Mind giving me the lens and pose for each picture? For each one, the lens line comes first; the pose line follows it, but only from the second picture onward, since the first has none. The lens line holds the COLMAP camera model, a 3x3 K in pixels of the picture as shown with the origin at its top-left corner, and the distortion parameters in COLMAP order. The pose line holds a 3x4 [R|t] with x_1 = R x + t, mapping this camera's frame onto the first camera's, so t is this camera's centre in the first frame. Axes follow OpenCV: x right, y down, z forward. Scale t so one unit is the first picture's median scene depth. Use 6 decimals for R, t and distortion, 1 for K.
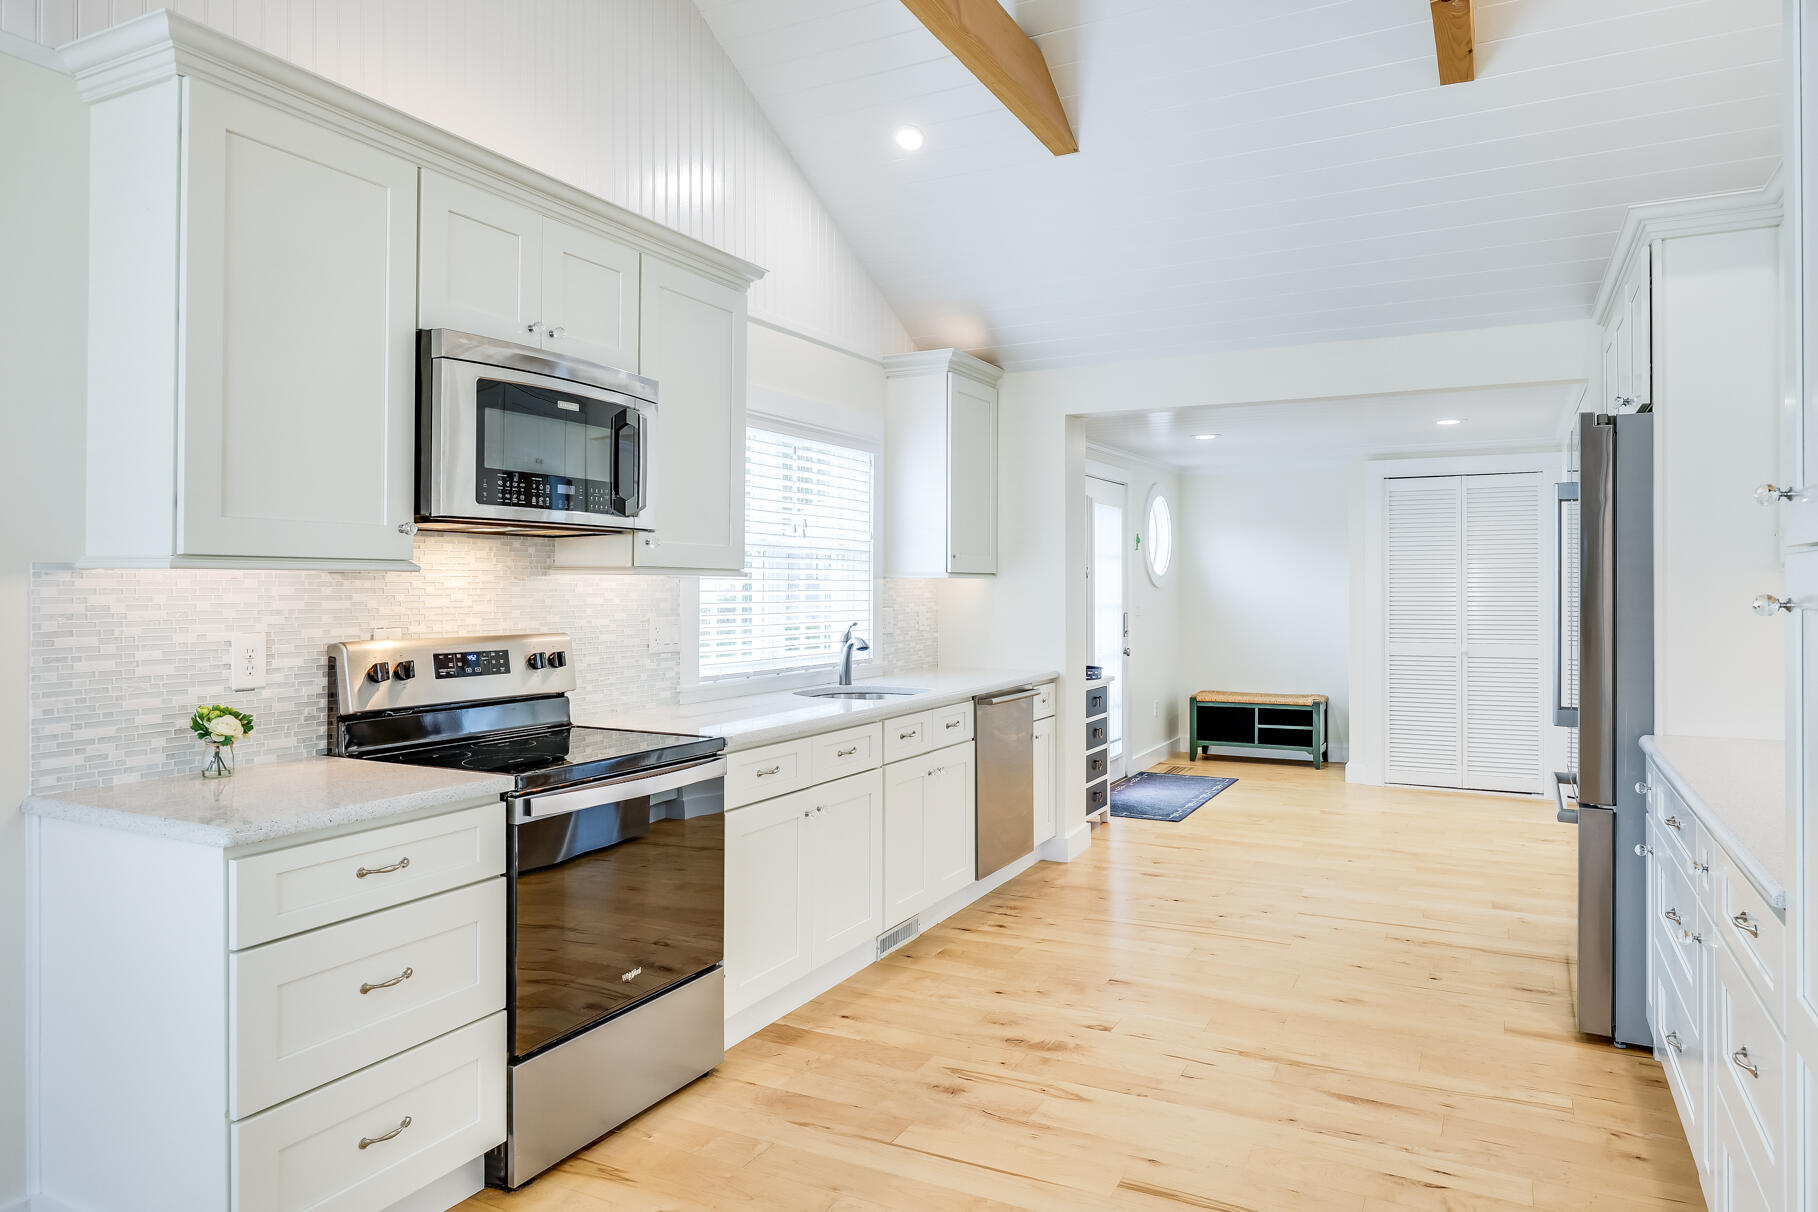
lens RADIAL K [[1149.6, 0, 917.9], [0, 1149.6, 575.3], [0, 0, 1]] dist [-0.002100, -0.000060]
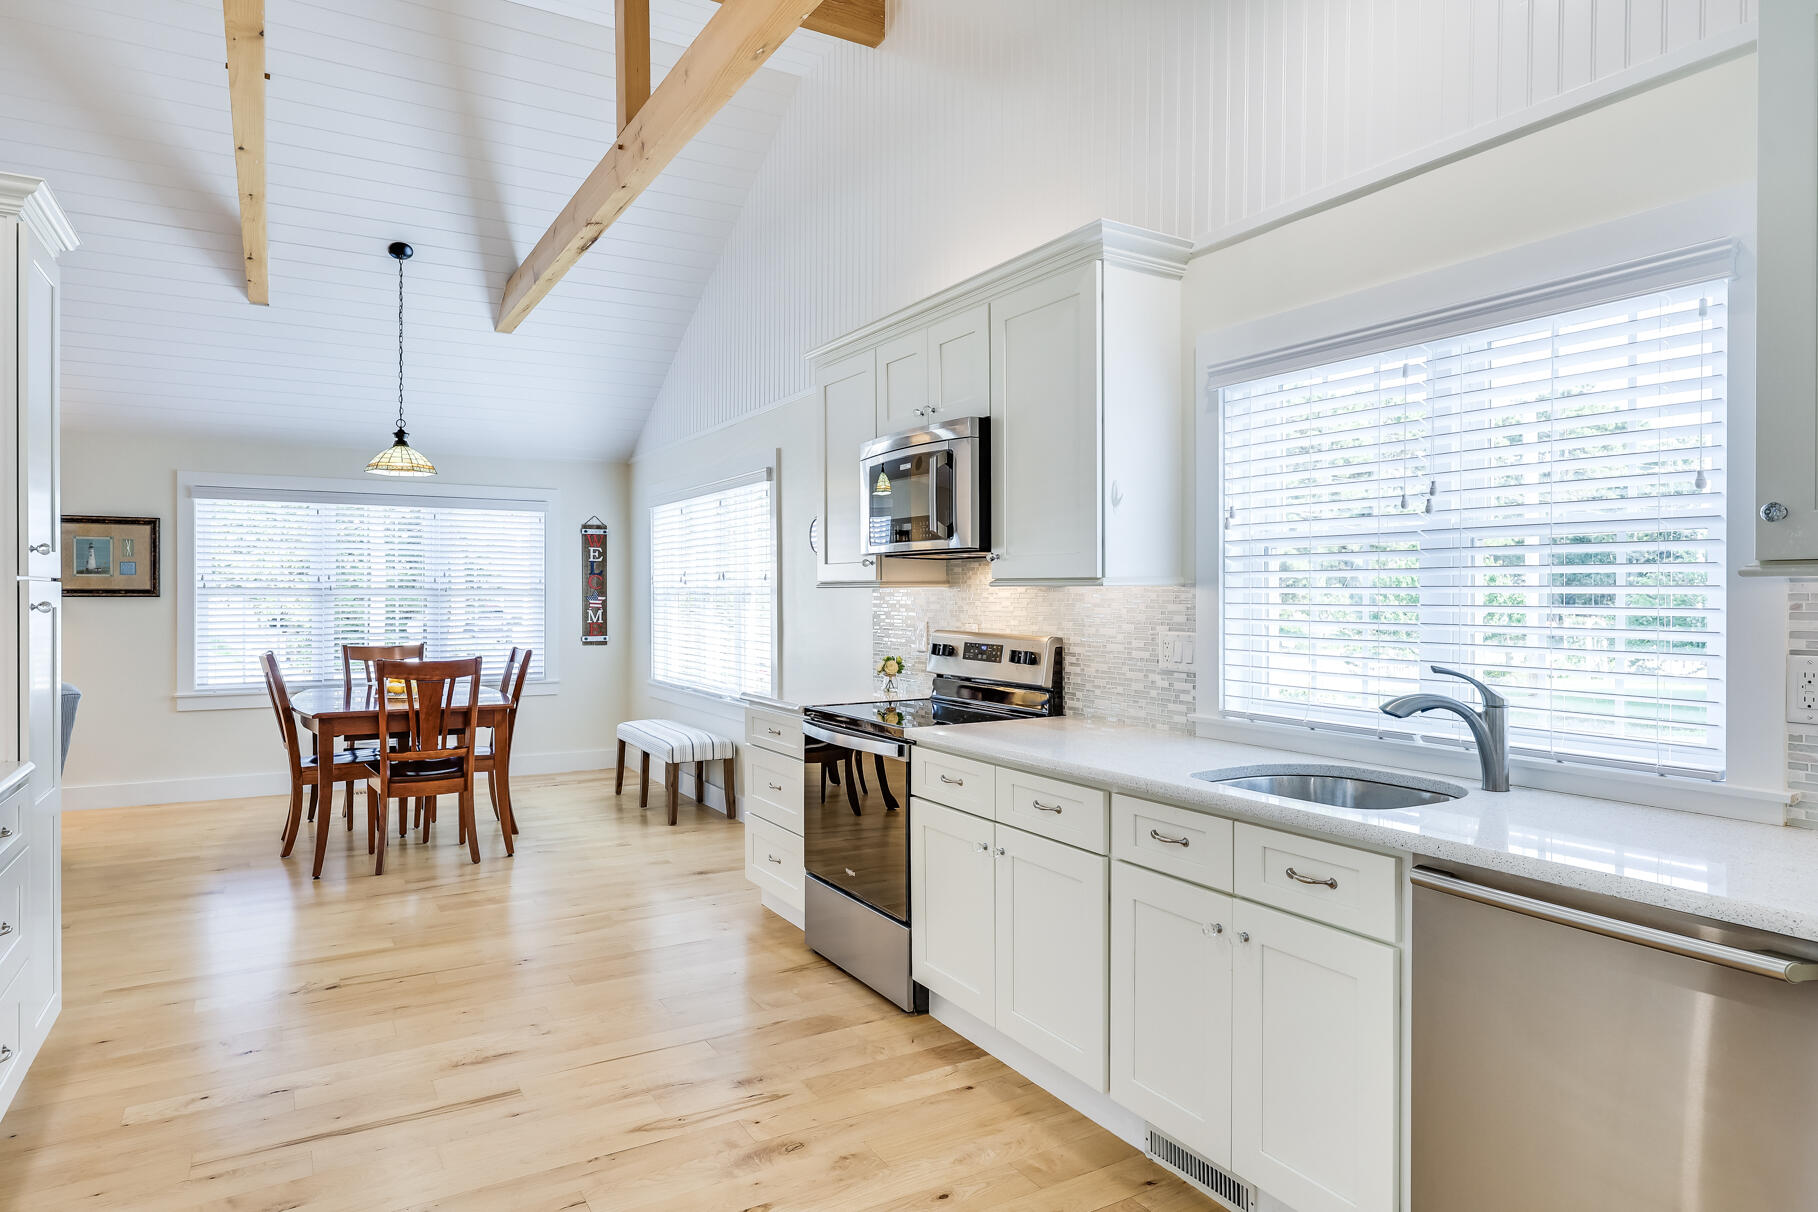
lens RADIAL K [[1074.6, 0, 909.1], [0, 1074.6, 600.2], [0, 0, 1]] dist [-0.001988, -0.000088]
pose [[-0.534249, 0.004813, -0.845314, 0.682749], [0.007400, 0.999972, 0.001017, 0.010888], [0.845295, -0.005712, -0.534269, 1.465896]]
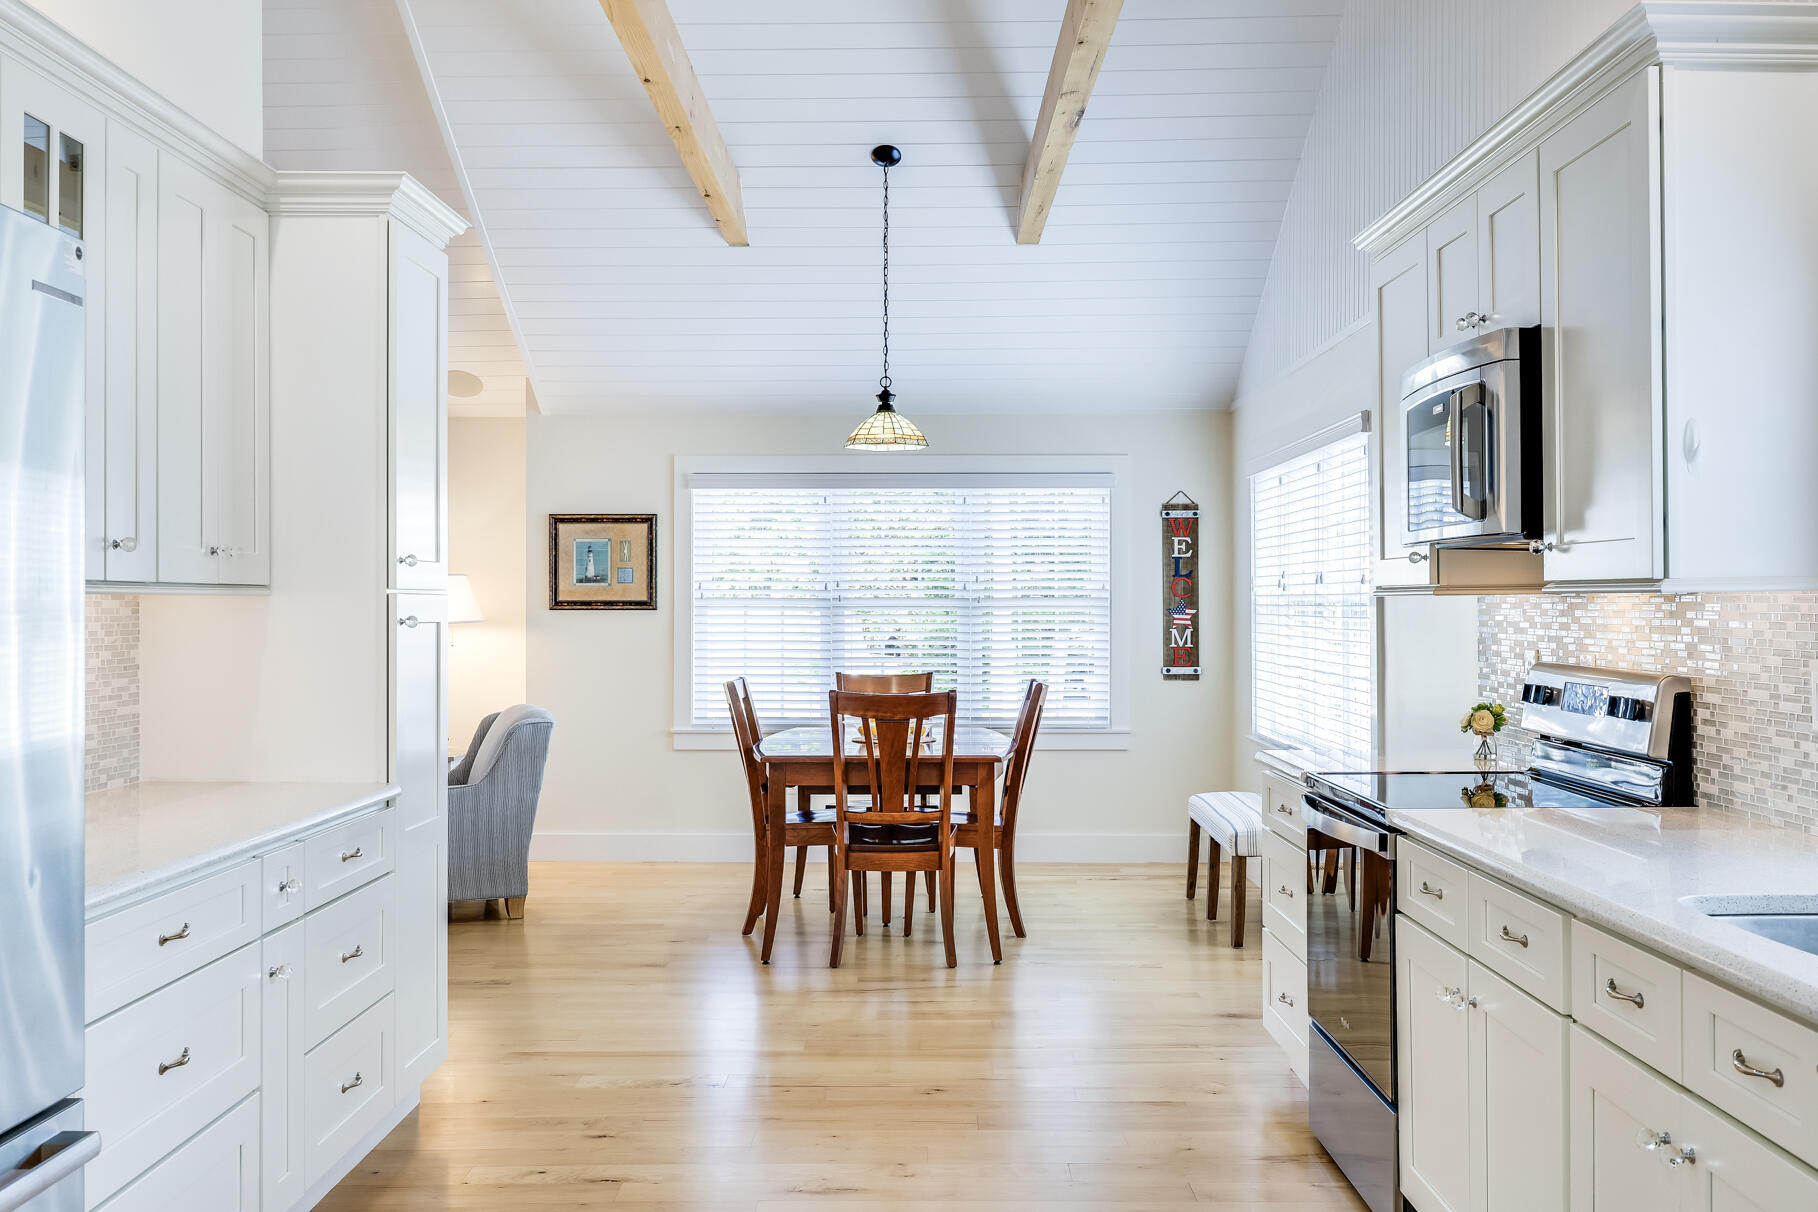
lens RADIAL K [[1712.2, 0, 906.6], [0, 1712.2, 599.7], [0, 0, 1]] dist [-0.010500, 0.007377]
pose [[-0.892343, 0.000508, -0.451358, 0.580390], [0.006174, 0.999920, -0.011080, 0.012177], [0.451316, -0.012674, -0.892274, 1.733304]]
